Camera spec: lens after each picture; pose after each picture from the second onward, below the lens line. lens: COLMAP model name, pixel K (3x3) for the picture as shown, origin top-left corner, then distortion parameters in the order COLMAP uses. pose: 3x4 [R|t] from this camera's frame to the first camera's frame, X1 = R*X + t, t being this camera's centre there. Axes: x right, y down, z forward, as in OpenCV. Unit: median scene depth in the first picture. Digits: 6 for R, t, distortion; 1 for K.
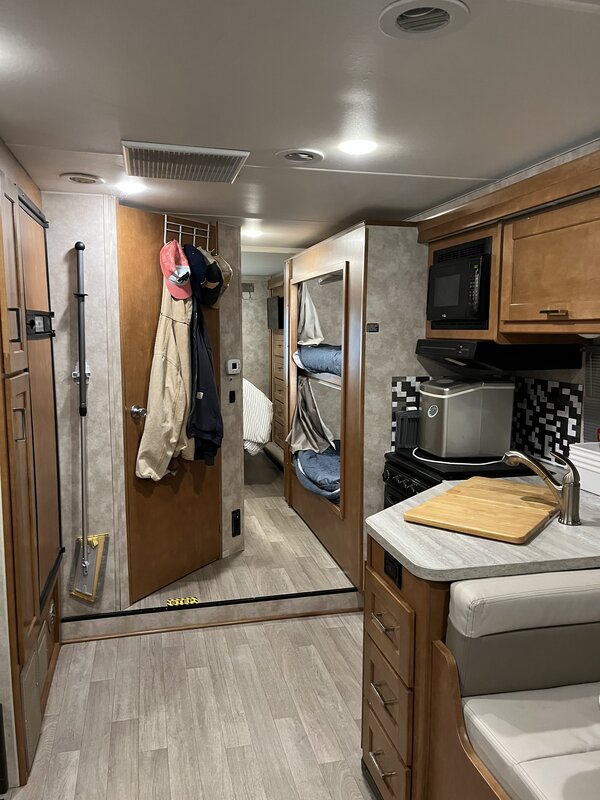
lens RADIAL K [[607.9, 0, 300.0], [0, 607.9, 400.0], [0, 0, 1]] dist [0.007301, 0.001159]
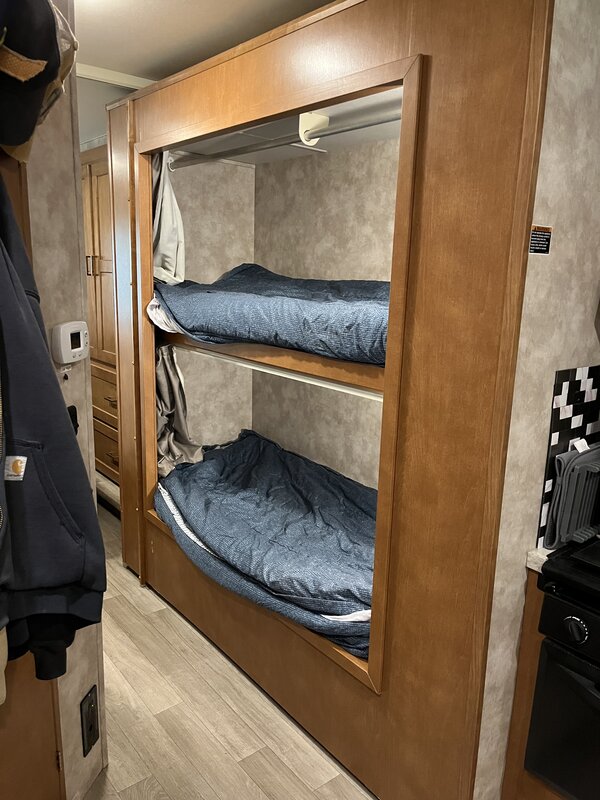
lens RADIAL K [[607.9, 0, 300.0], [0, 607.9, 400.0], [0, 0, 1]] dist [0.007301, 0.001159]
pose [[0.906366, -0.065049, 0.417455, -0.161027], [0.023282, 0.994265, 0.104380, -0.063330], [-0.421851, -0.084887, 0.902683, 0.701807]]
